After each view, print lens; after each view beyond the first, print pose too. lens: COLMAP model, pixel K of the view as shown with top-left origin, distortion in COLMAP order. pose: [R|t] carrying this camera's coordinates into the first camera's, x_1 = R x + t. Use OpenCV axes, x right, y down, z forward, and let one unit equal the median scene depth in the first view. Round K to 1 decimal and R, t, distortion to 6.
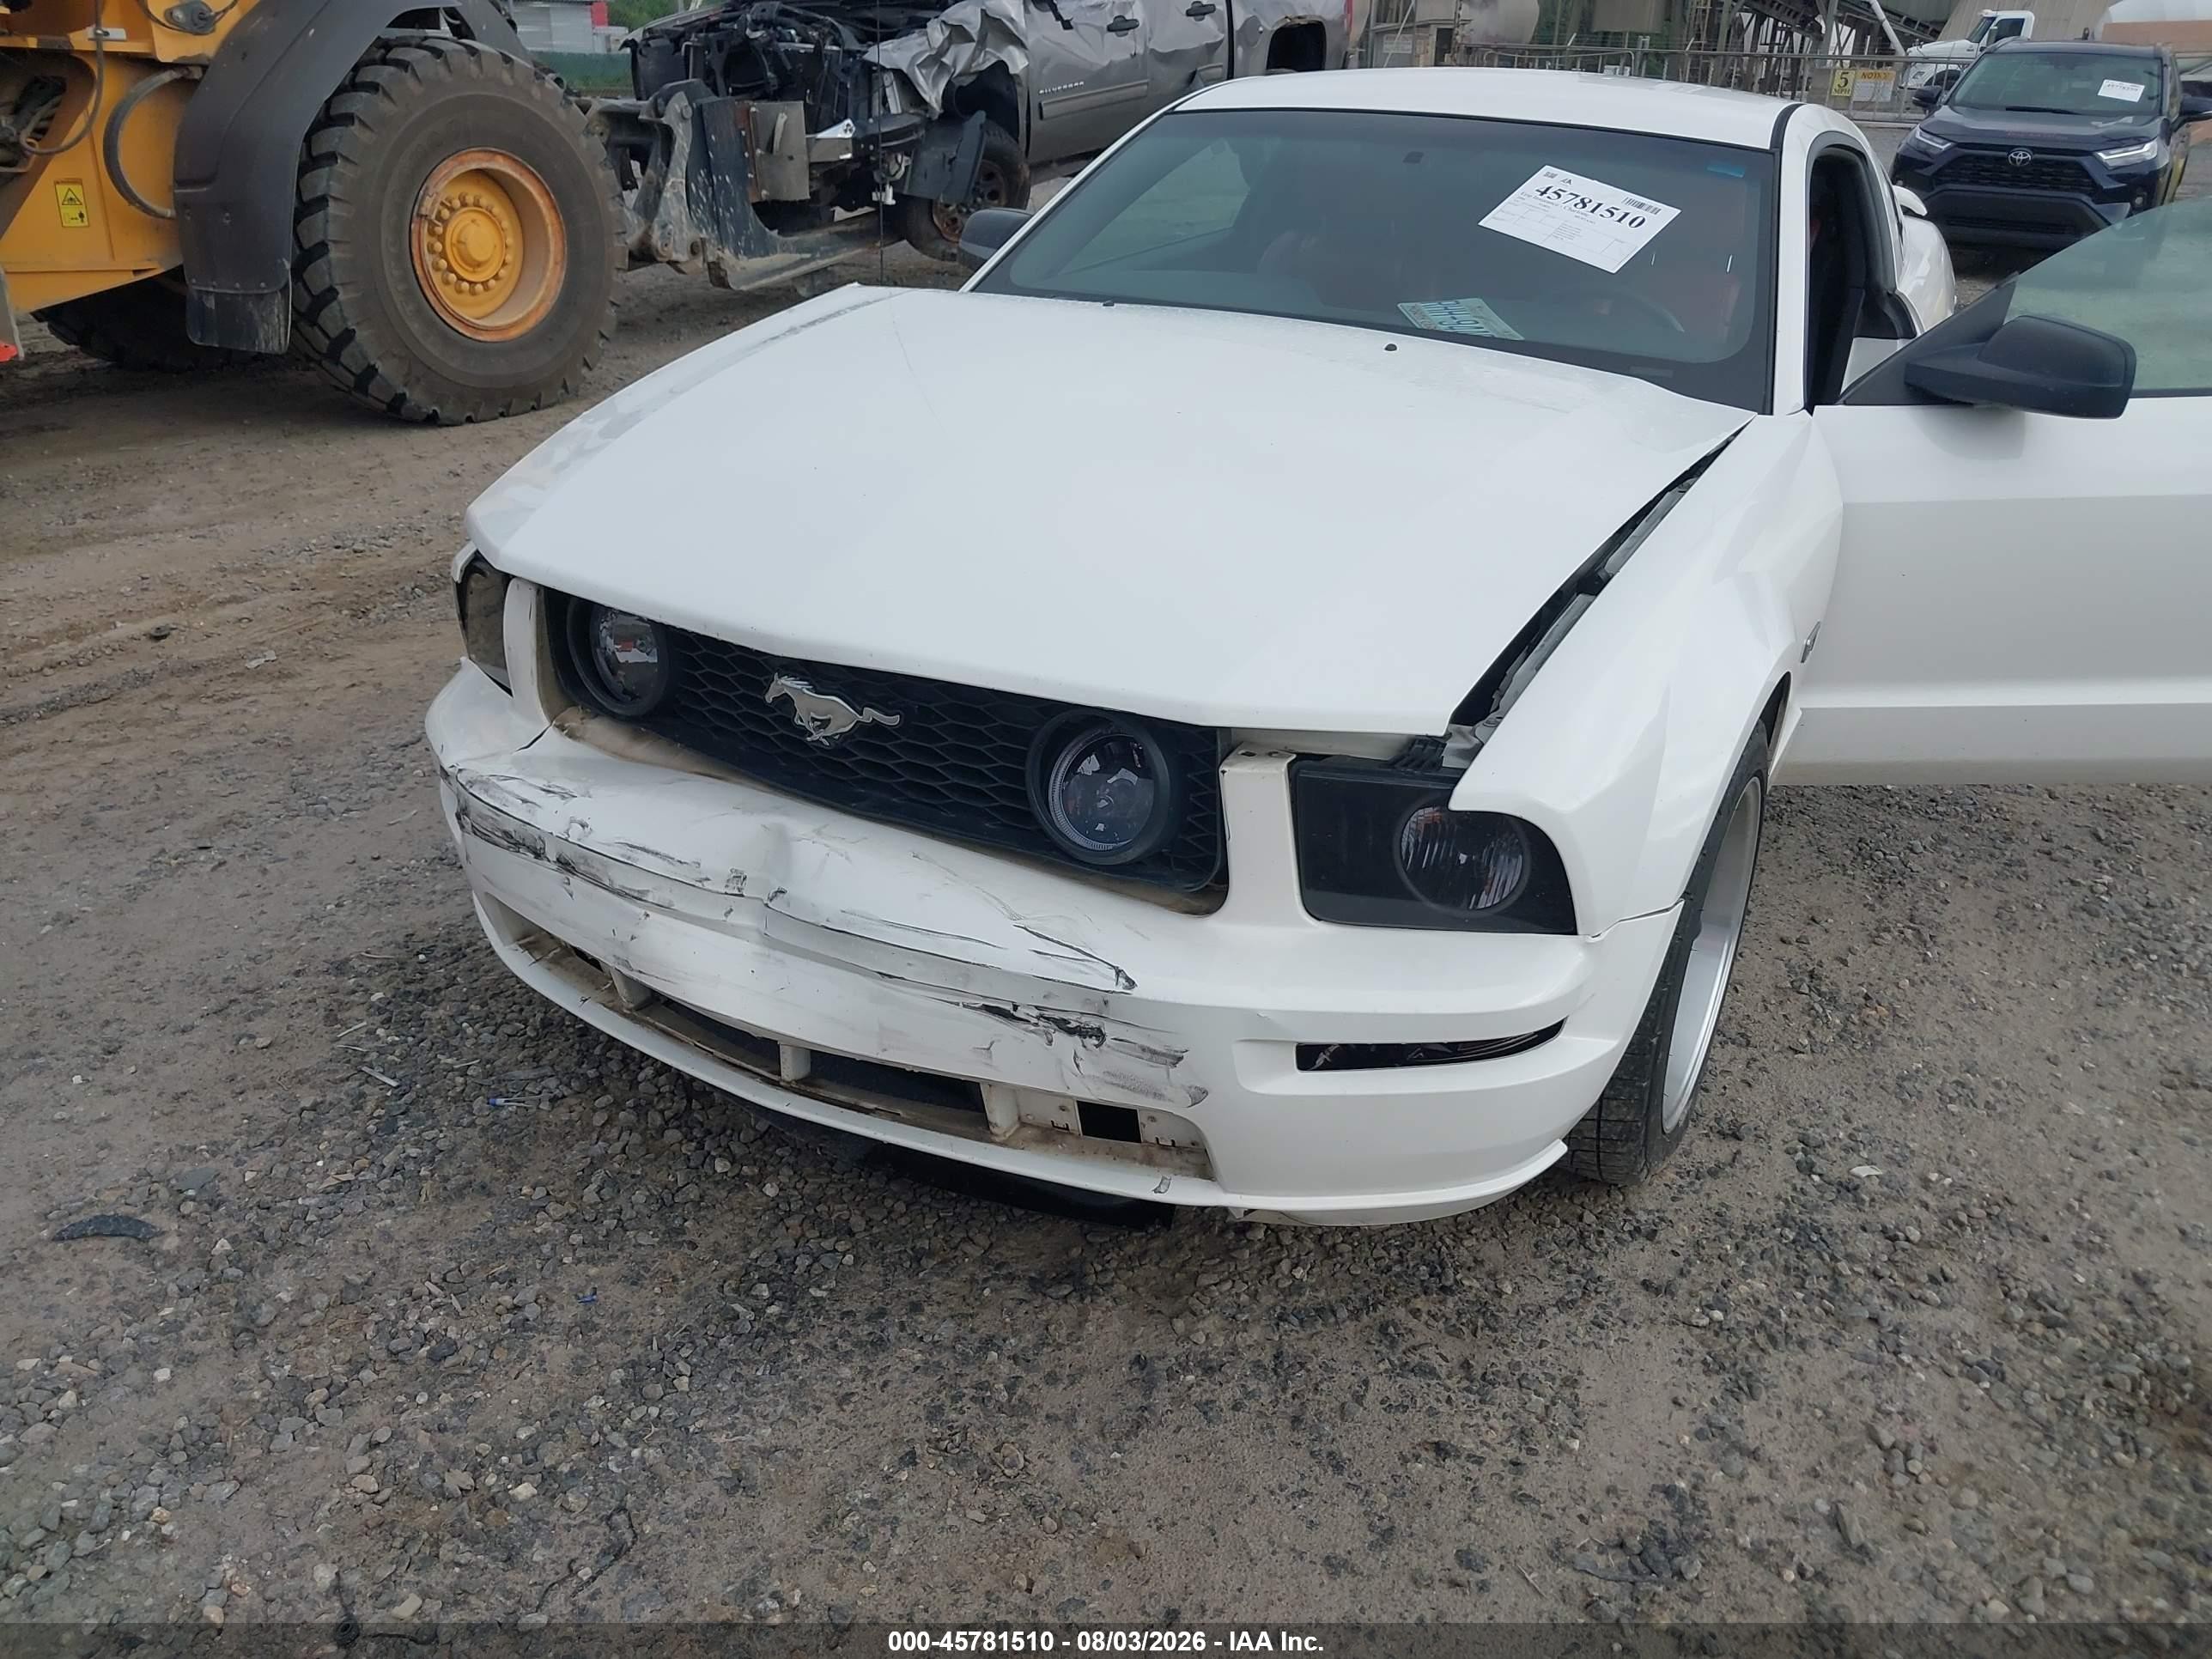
lens RADIAL K [[1789.0, 0, 1102.4], [0, 1789.0, 818.3], [0, 0, 1]] dist [-0.008015, 0.047754]
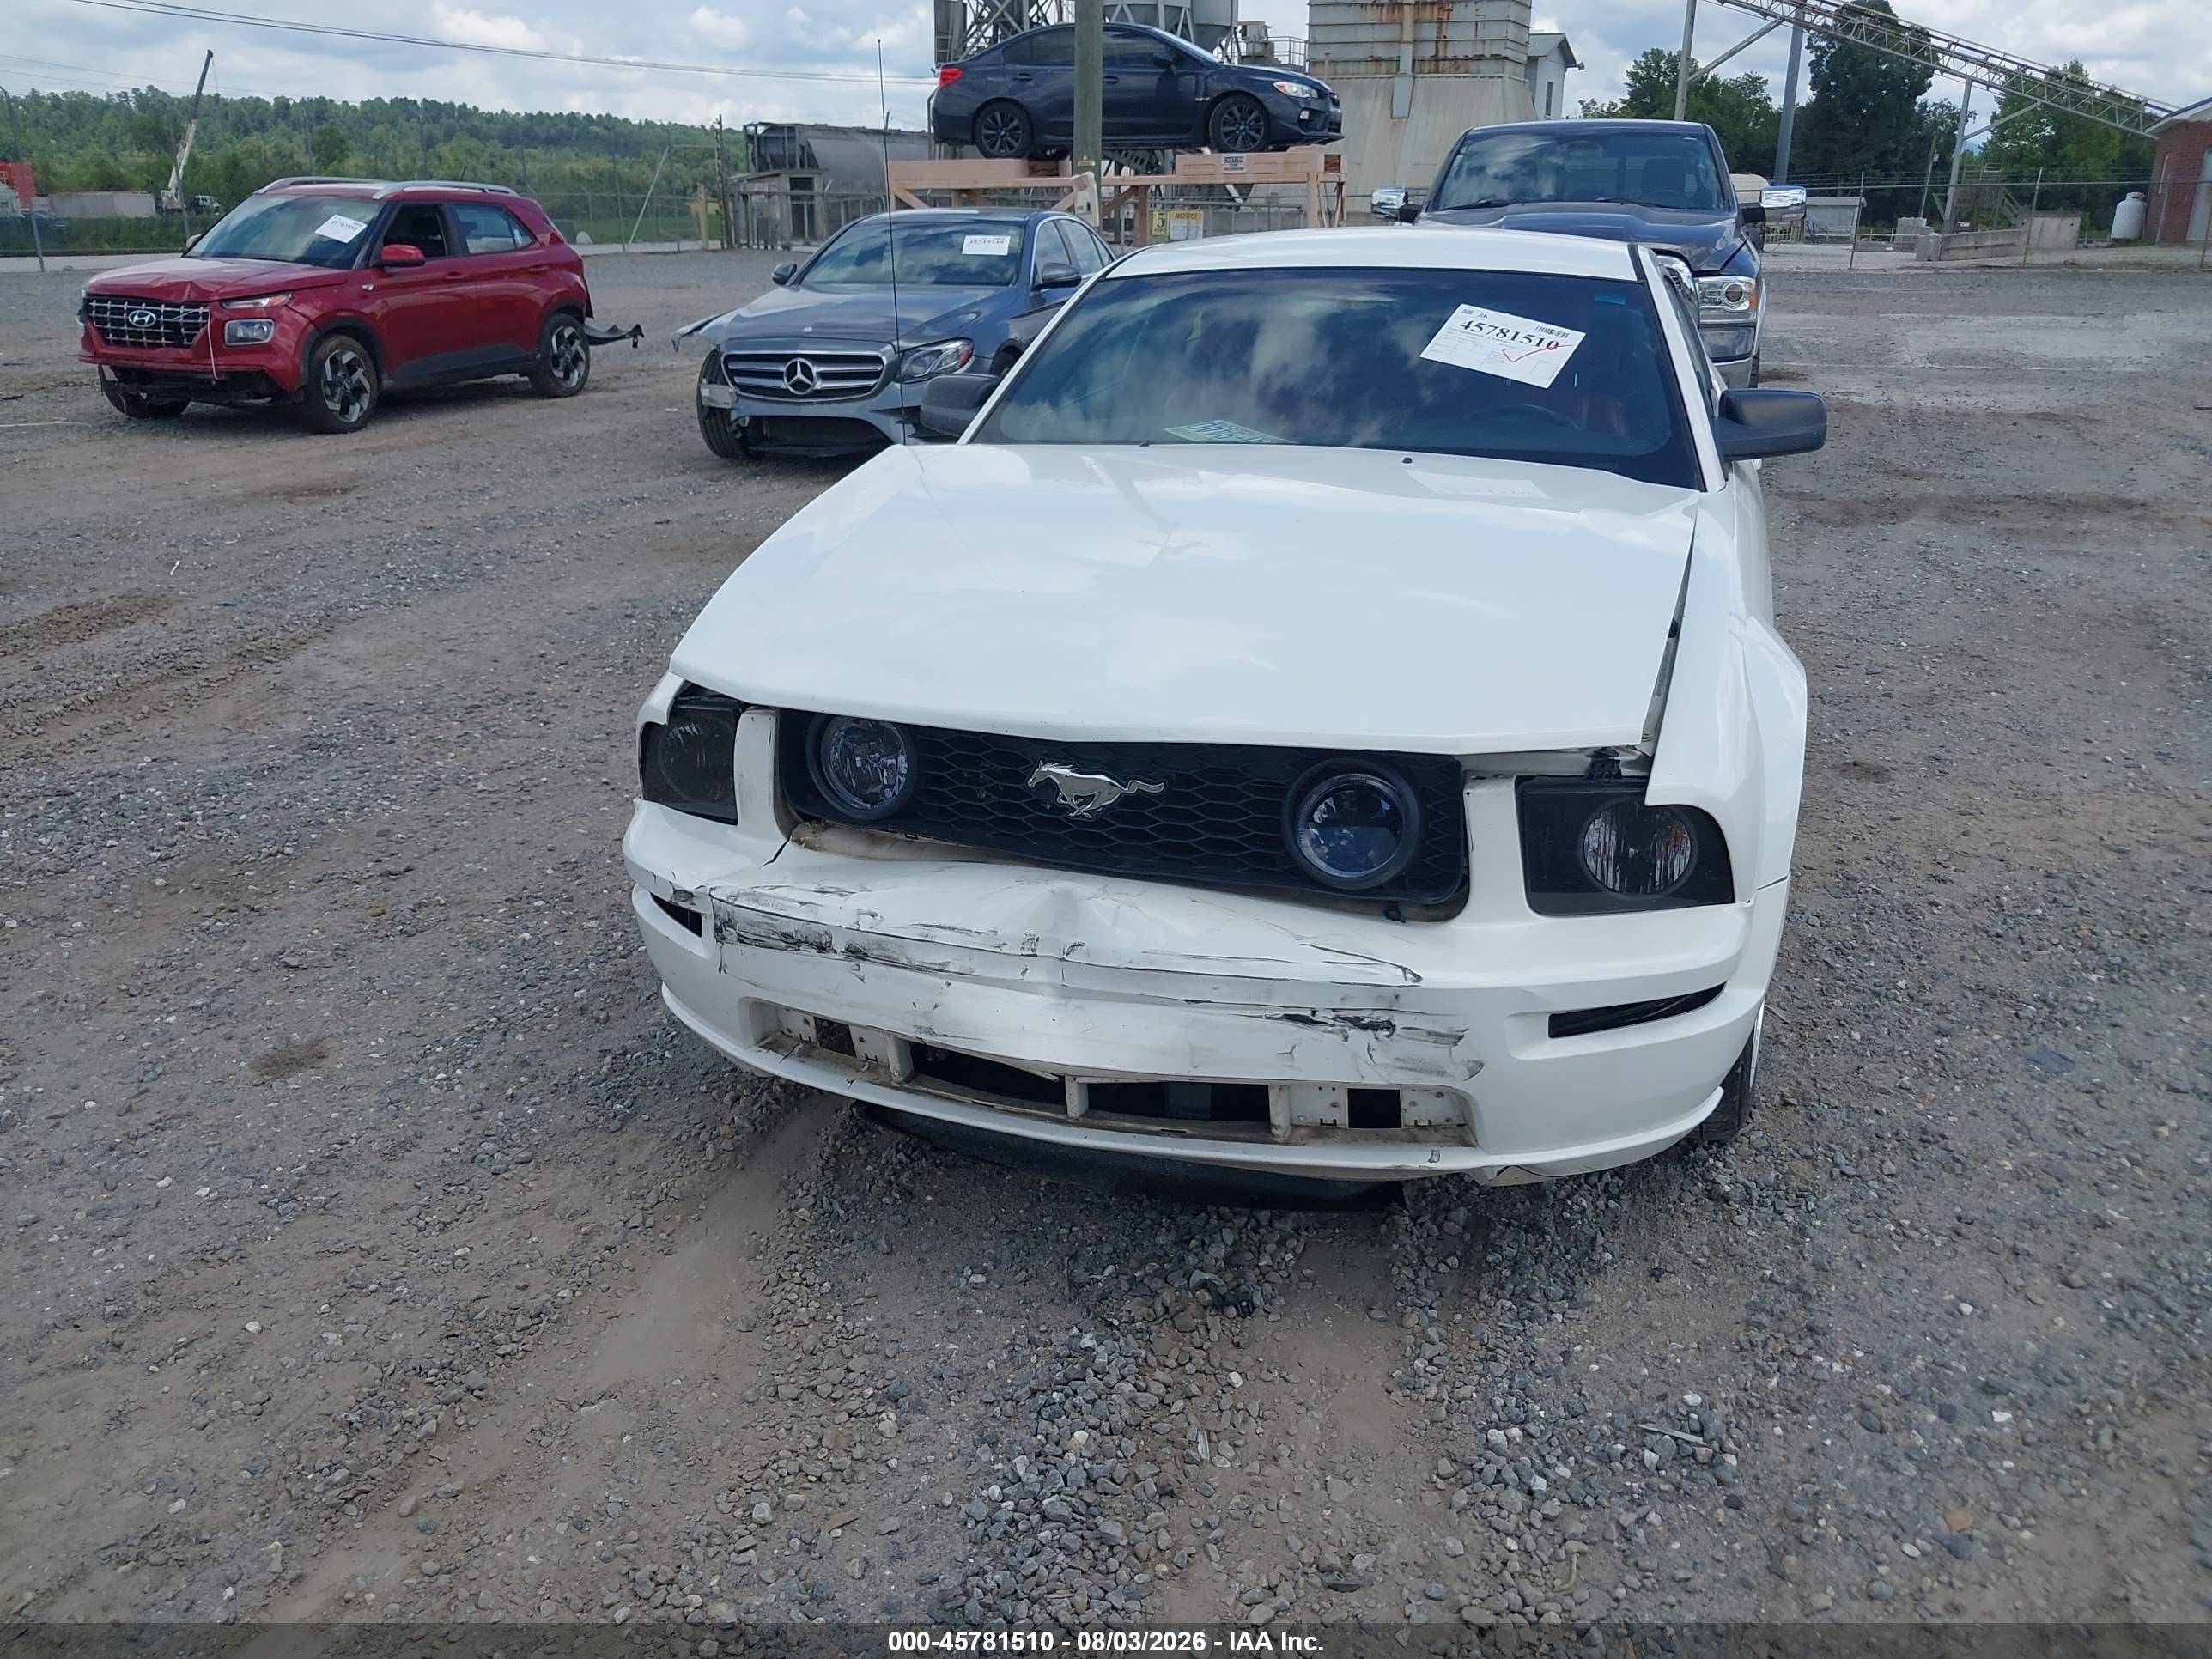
lens RADIAL K [[1827.6, 0, 1106.0], [0, 1827.6, 829.5], [0, 0, 1]] dist [-0.010992, 0.002019]
pose [[0.980620, -0.105006, 0.165404, -0.311271], [0.118504, 0.990197, -0.073941, 0.049848], [-0.156018, 0.092109, 0.983450, -0.146317]]
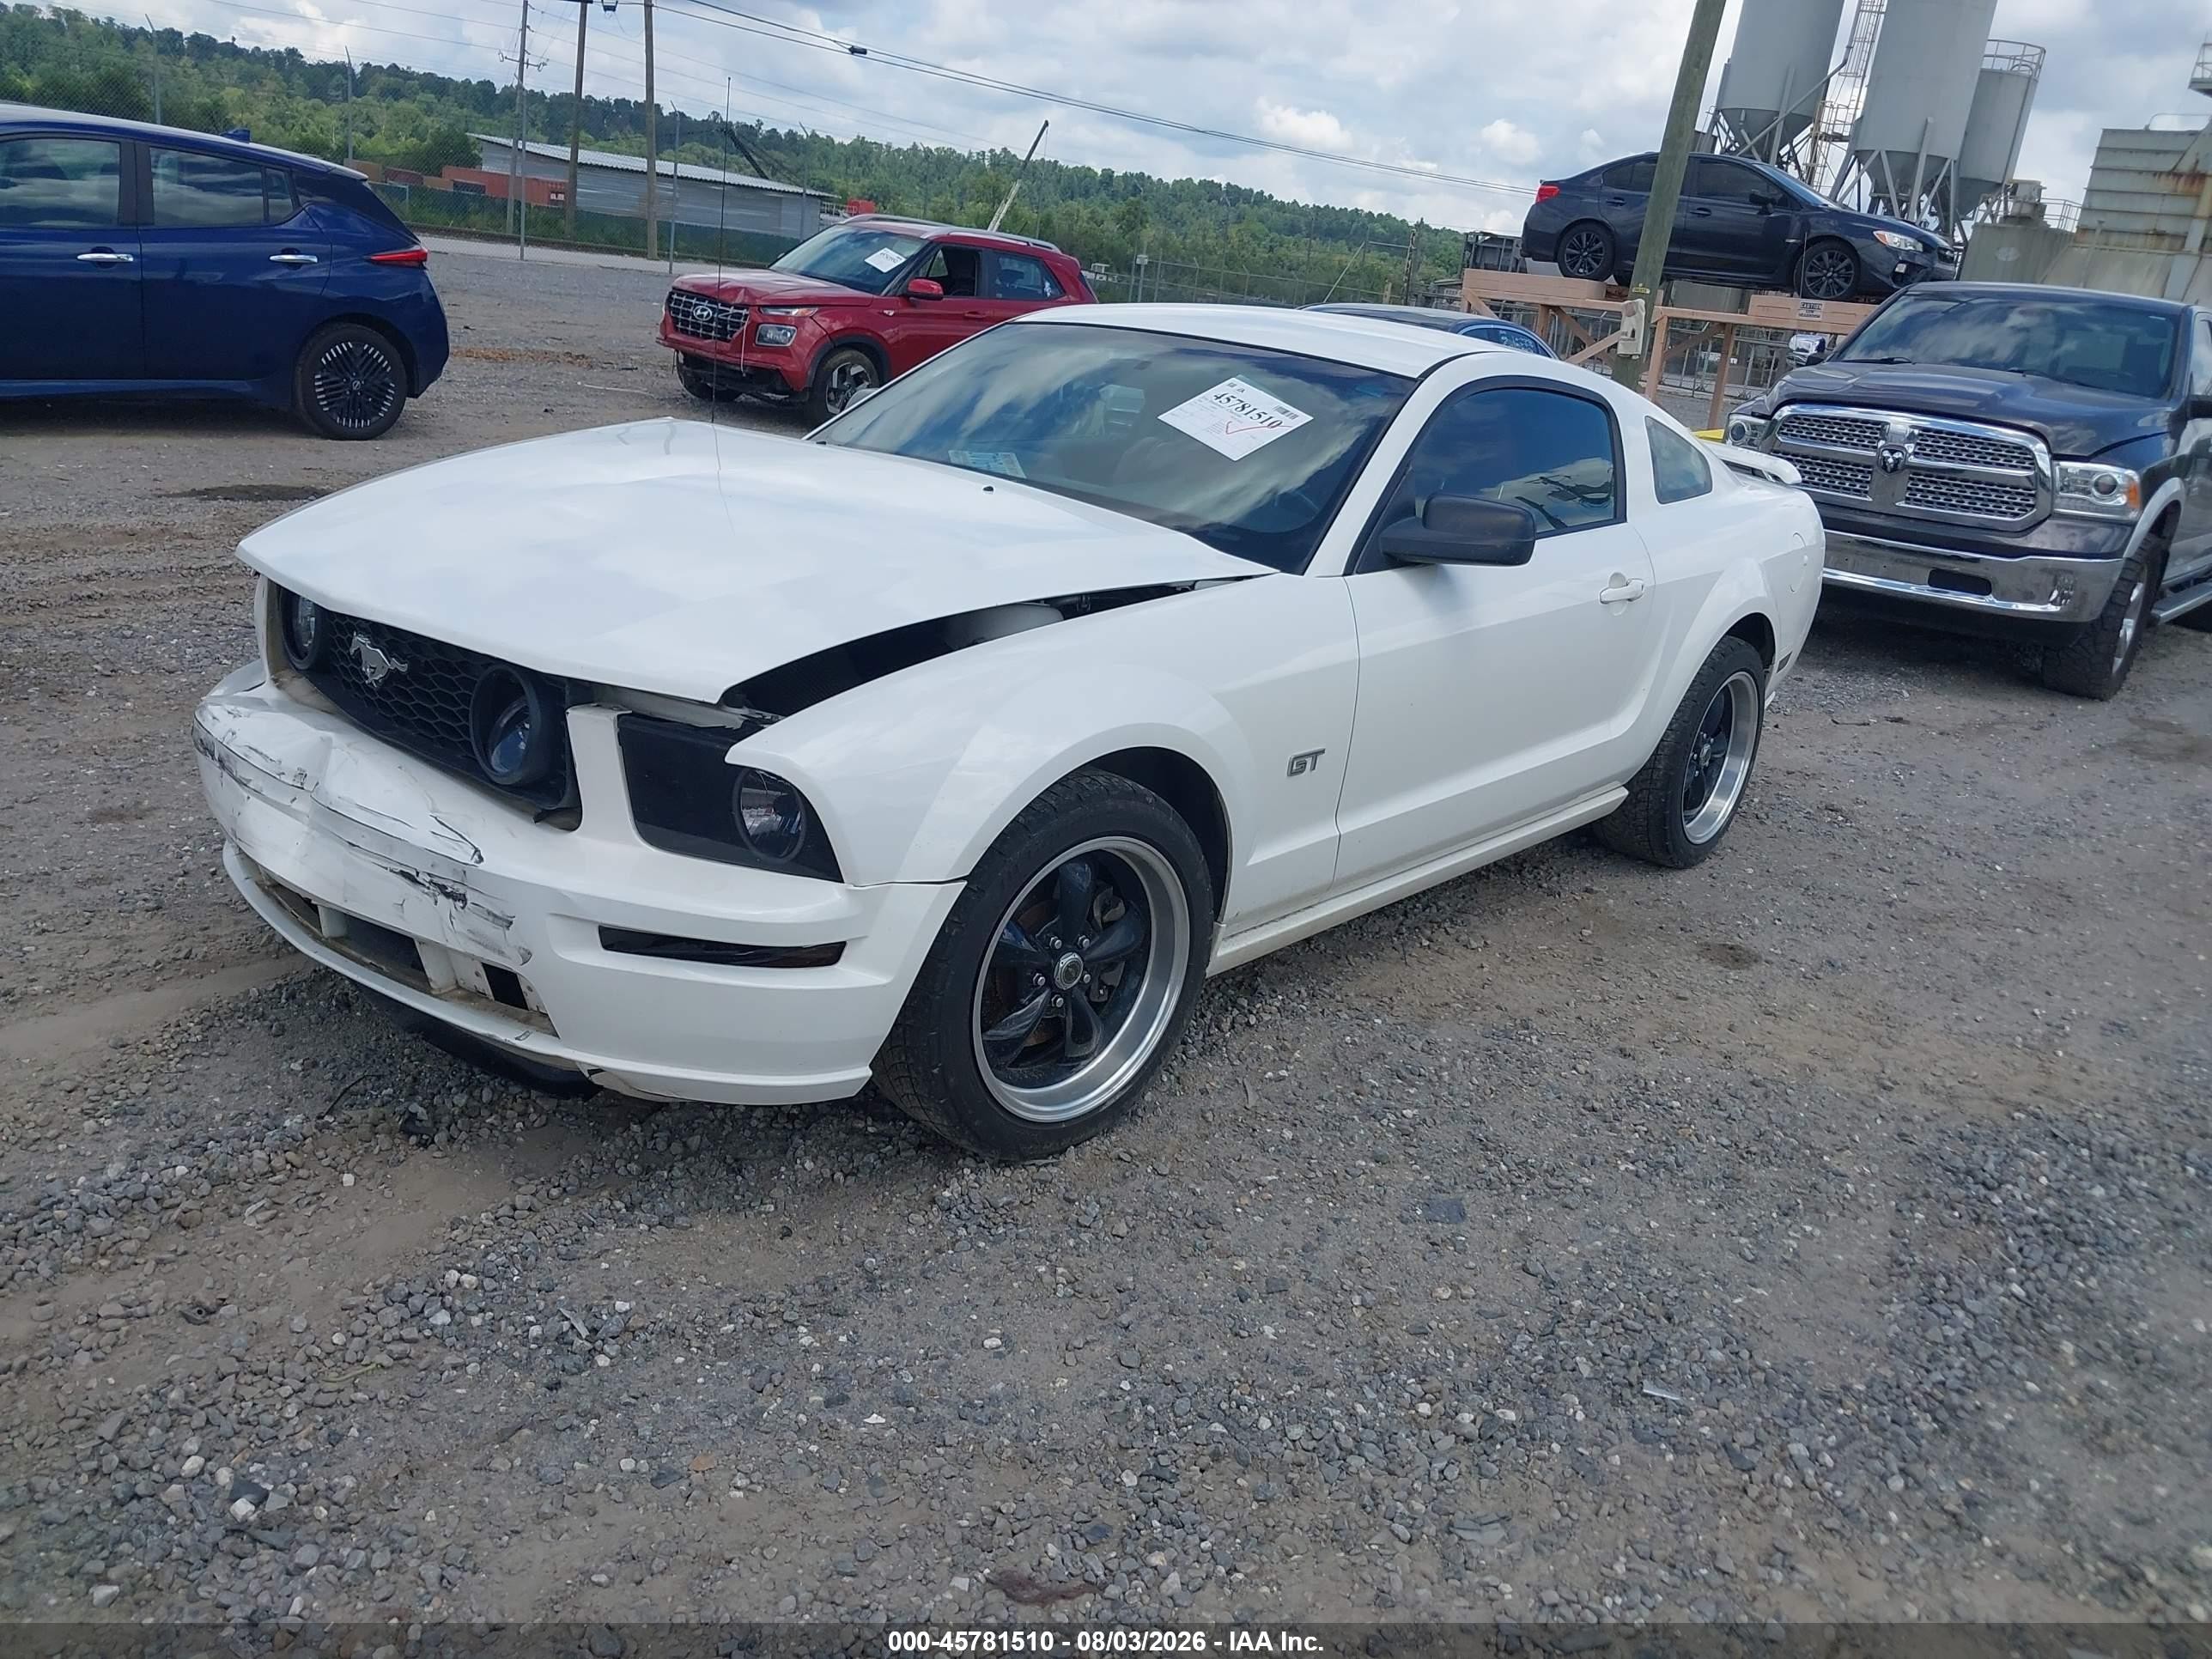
lens RADIAL K [[1837.0, 0, 1094.9], [0, 1837.0, 825.6], [0, 0, 1]] dist [0.000072, 0.011759]
pose [[0.973206, 0.128834, -0.190451, 0.598881], [-0.154295, 0.980023, -0.125494, 0.139814], [0.170479, 0.151517, 0.973642, -0.240283]]
